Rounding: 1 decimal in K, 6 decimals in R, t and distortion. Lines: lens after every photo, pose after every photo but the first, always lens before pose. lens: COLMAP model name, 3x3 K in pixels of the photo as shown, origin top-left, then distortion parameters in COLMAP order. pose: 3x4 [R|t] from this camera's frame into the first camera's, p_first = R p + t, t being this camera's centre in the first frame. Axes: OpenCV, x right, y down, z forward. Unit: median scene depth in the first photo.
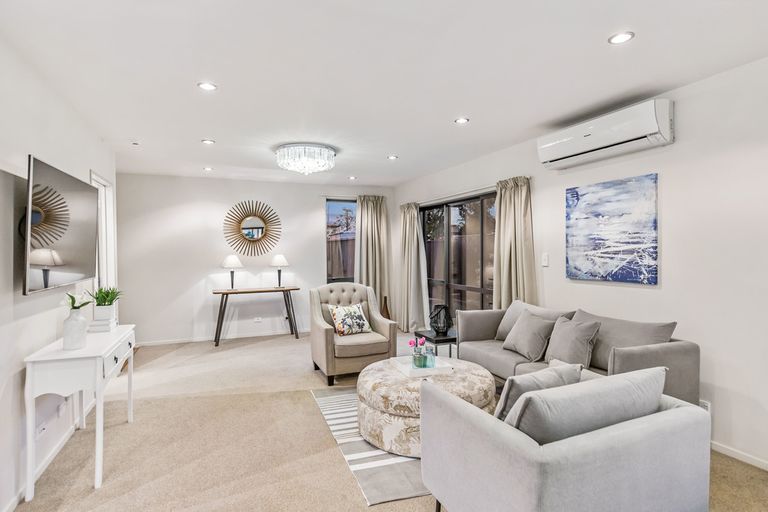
lens RADIAL K [[416.6, 0, 384.0], [0, 416.6, 256.0], [0, 0, 1]] dist [-0.000339, -0.000025]
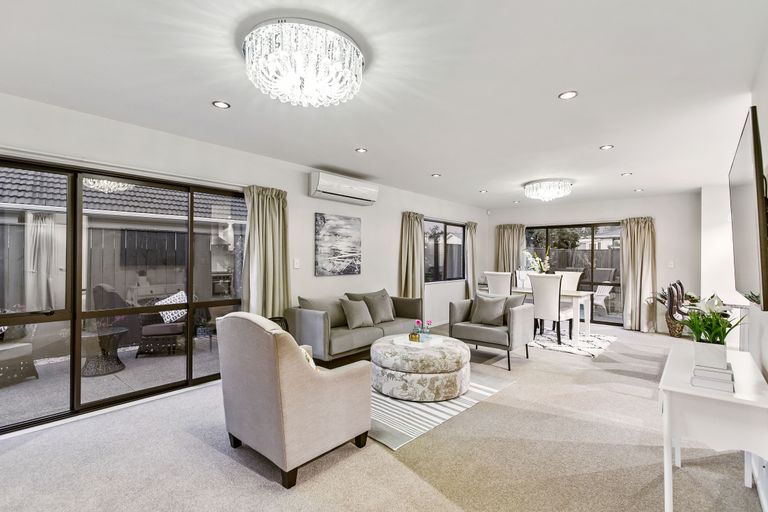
lens RADIAL K [[355.9, 0, 384.0], [0, 355.9, 256.0], [0, 0, 1]] dist [-0.000402, -0.000013]
pose [[-0.436847, 0.003035, 0.899531, -0.818528], [0.004662, 0.999989, -0.001110, -0.013237], [-0.899524, 0.003708, -0.436856, 1.446719]]
